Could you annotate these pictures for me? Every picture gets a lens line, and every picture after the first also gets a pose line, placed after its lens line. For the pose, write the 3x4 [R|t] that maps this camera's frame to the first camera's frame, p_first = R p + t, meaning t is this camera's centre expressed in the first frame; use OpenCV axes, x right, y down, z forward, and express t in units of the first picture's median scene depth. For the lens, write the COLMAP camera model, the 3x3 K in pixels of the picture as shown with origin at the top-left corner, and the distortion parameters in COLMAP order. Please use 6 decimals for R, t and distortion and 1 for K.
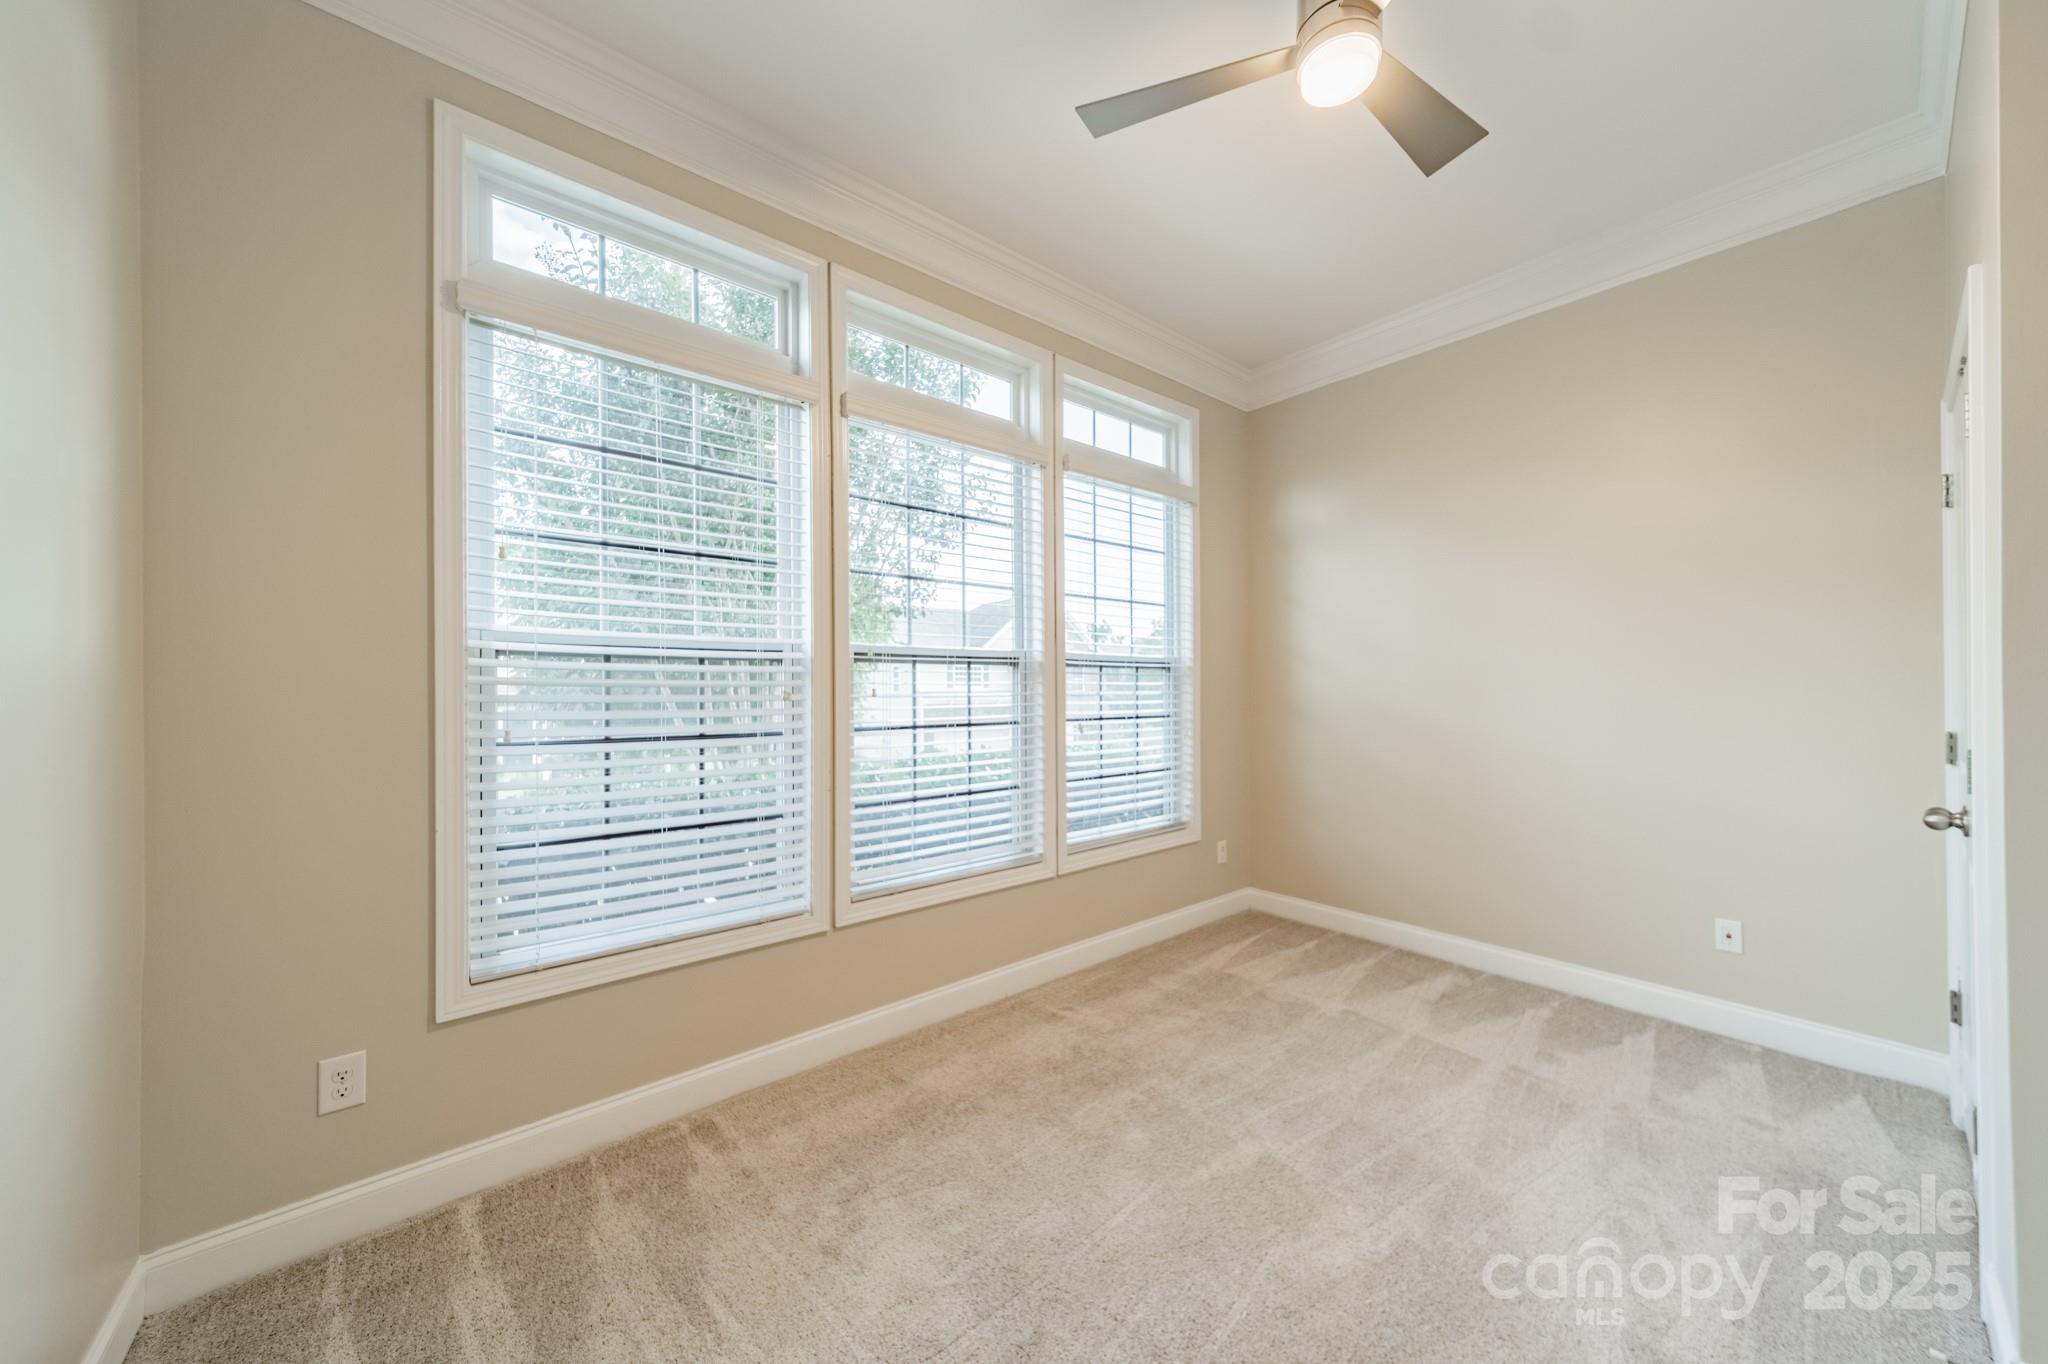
lens RADIAL K [[720.7, 0, 1029.1], [0, 720.7, 684.9], [0, 0, 1]] dist [0.010022, -0.000513]
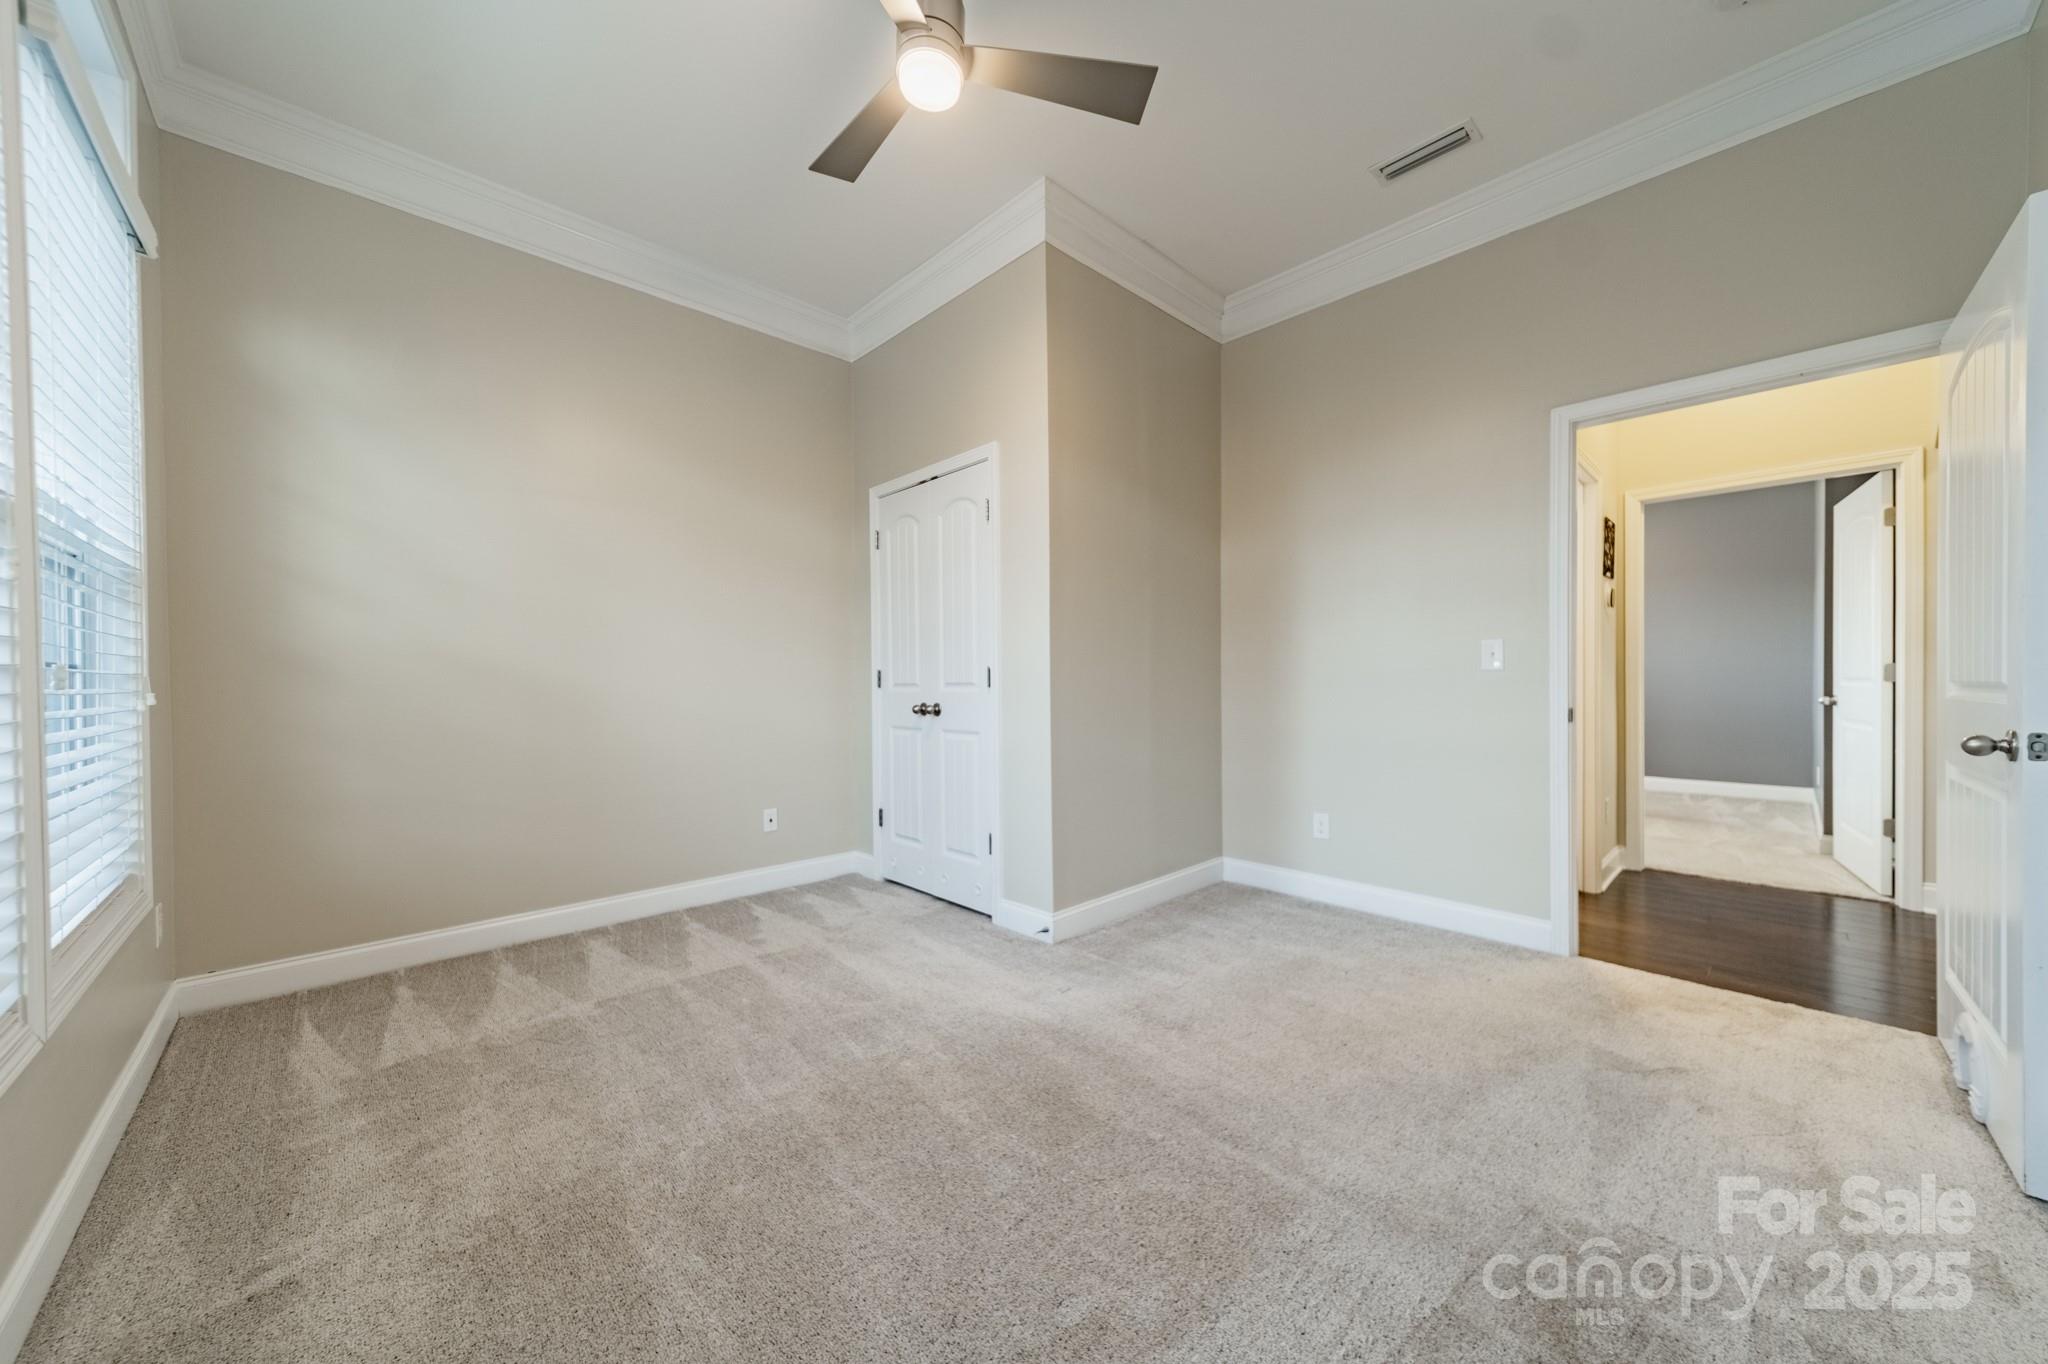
lens RADIAL K [[720.7, 0, 1029.7], [0, 720.7, 684.0], [0, 0, 1]] dist [0.010022, -0.000513]
pose [[-0.058755, 0.003181, 0.998267, -0.449331], [0.005325, 0.999982, -0.002873, 0.082330], [-0.998258, 0.005147, -0.058771, 0.550911]]
